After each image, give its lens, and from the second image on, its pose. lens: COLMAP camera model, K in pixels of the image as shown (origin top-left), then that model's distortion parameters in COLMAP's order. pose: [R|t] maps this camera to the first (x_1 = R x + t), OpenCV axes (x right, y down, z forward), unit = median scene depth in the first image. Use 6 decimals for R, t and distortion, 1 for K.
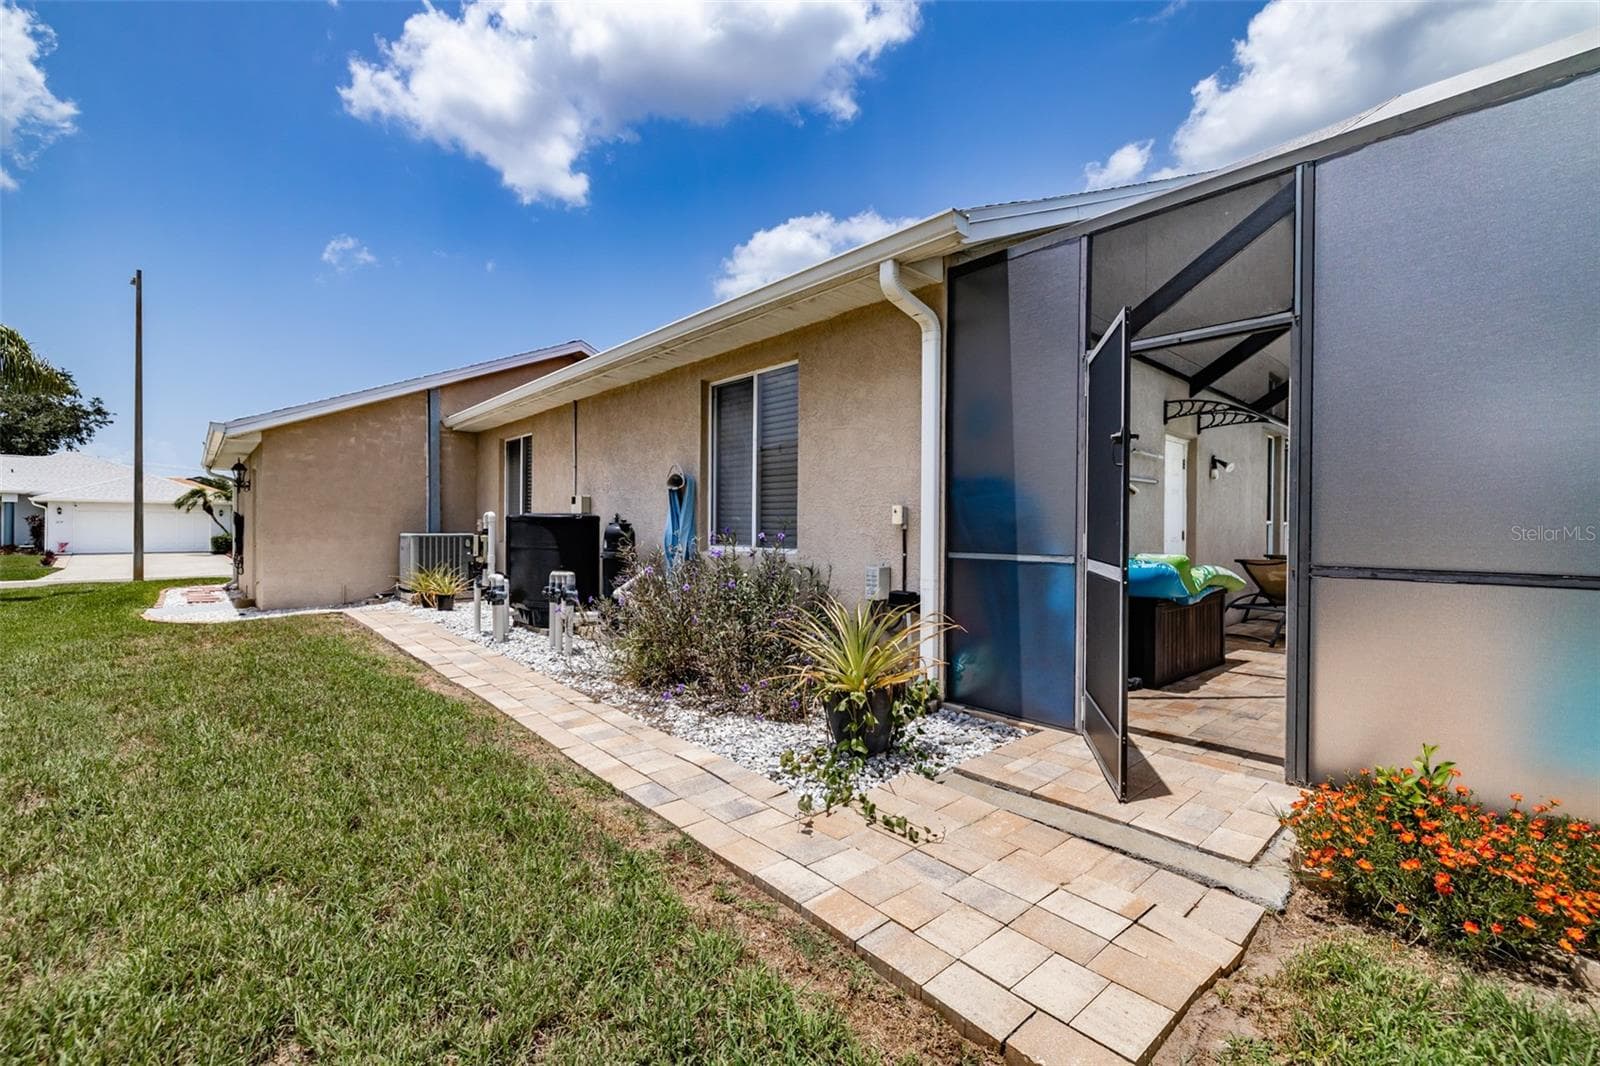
lens RADIAL K [[670.0, 0, 800.0], [0, 670.0, 533.0], [0, 0, 1]] dist [-0.000450, 0.000155]
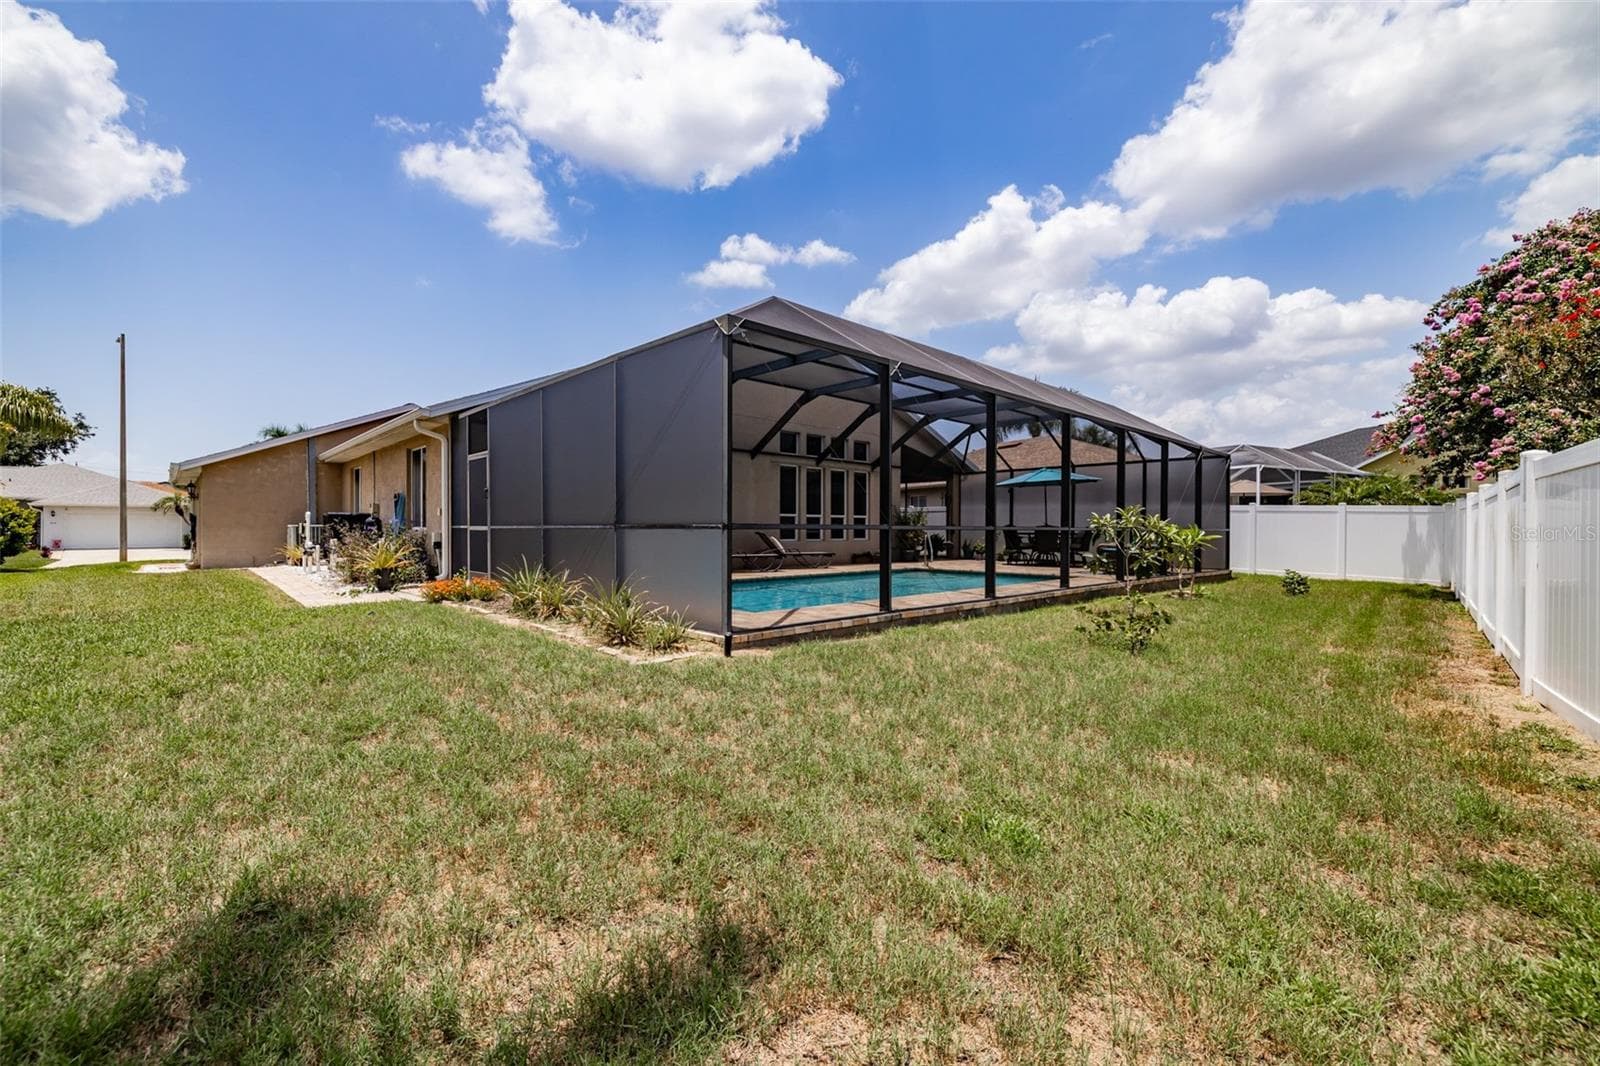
lens RADIAL K [[670.0, 0, 800.0], [0, 670.0, 533.0], [0, 0, 1]] dist [-0.000450, 0.000155]
pose [[0.999800, -0.004300, 0.019548, 0.330290], [0.004327, 0.999990, -0.001294, 0.014127], [-0.019542, 0.001378, 0.999808, -0.356082]]
